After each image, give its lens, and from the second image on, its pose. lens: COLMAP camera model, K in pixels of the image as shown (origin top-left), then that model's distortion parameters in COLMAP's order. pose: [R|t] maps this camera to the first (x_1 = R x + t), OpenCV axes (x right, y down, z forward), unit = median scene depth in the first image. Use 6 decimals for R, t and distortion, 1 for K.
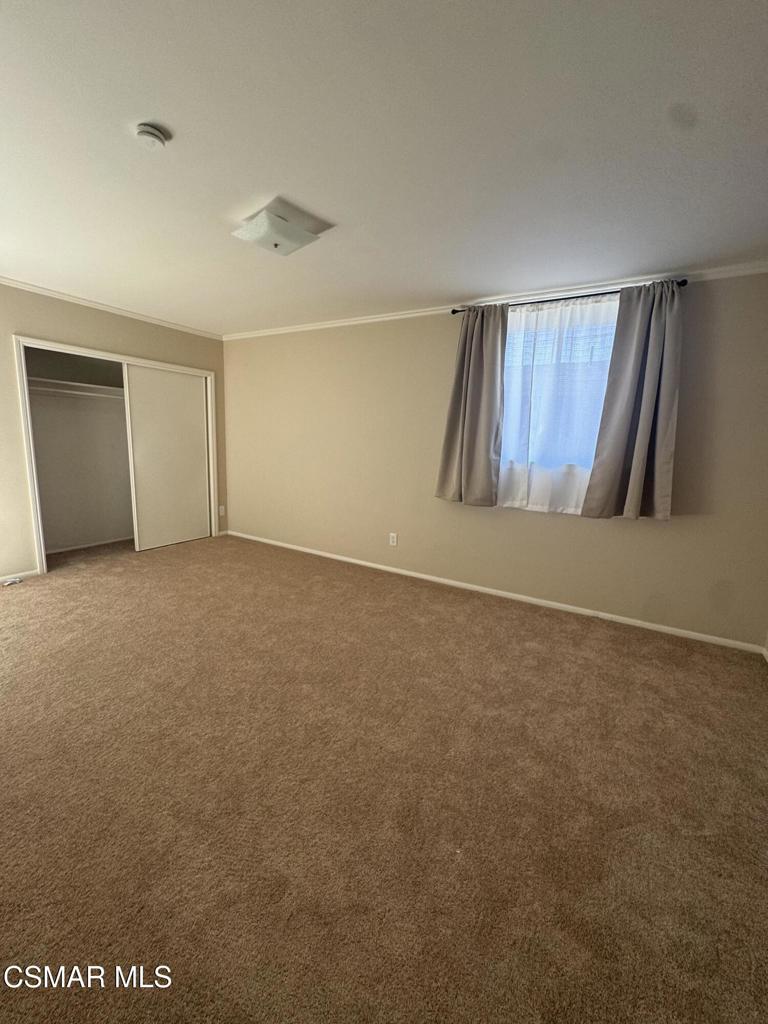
lens RADIAL K [[409.3, 0, 381.7], [0, 409.3, 508.8], [0, 0, 1]] dist [-0.007141, 0.000288]
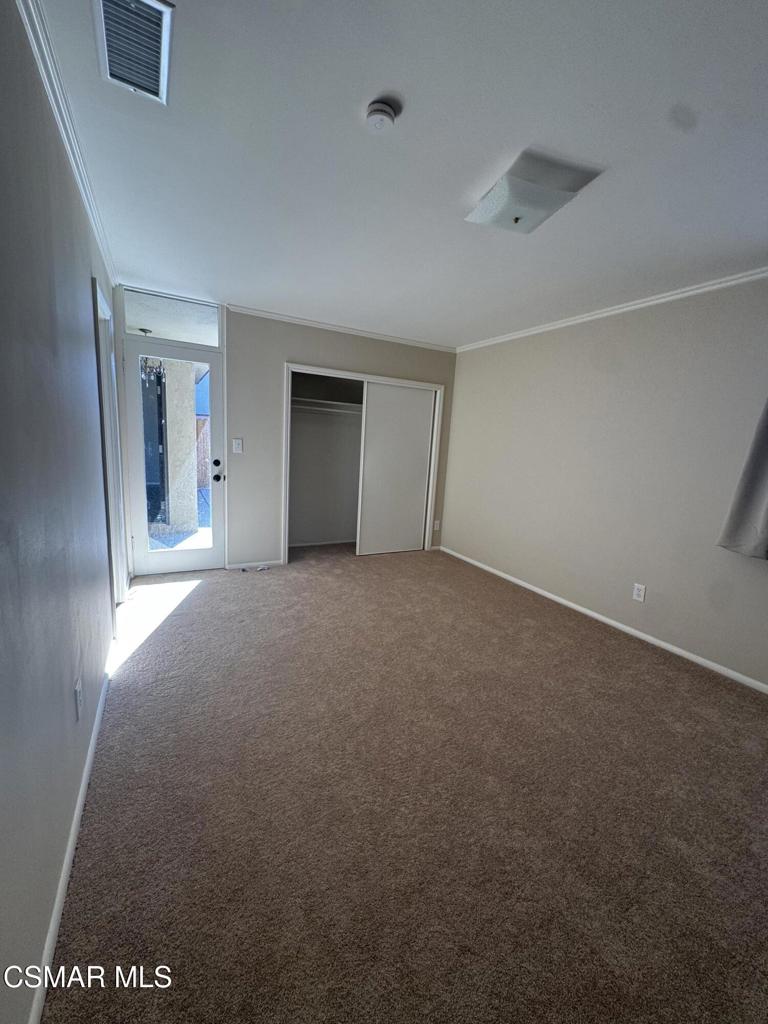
lens RADIAL K [[409.3, 0, 381.5], [0, 409.3, 512.9], [0, 0, 1]] dist [-0.007141, 0.000288]
pose [[0.857409, 0.098159, -0.505188, -0.017672], [-0.108809, 0.994027, 0.008470, -0.034081], [0.503001, 0.047707, 0.862968, 0.145885]]
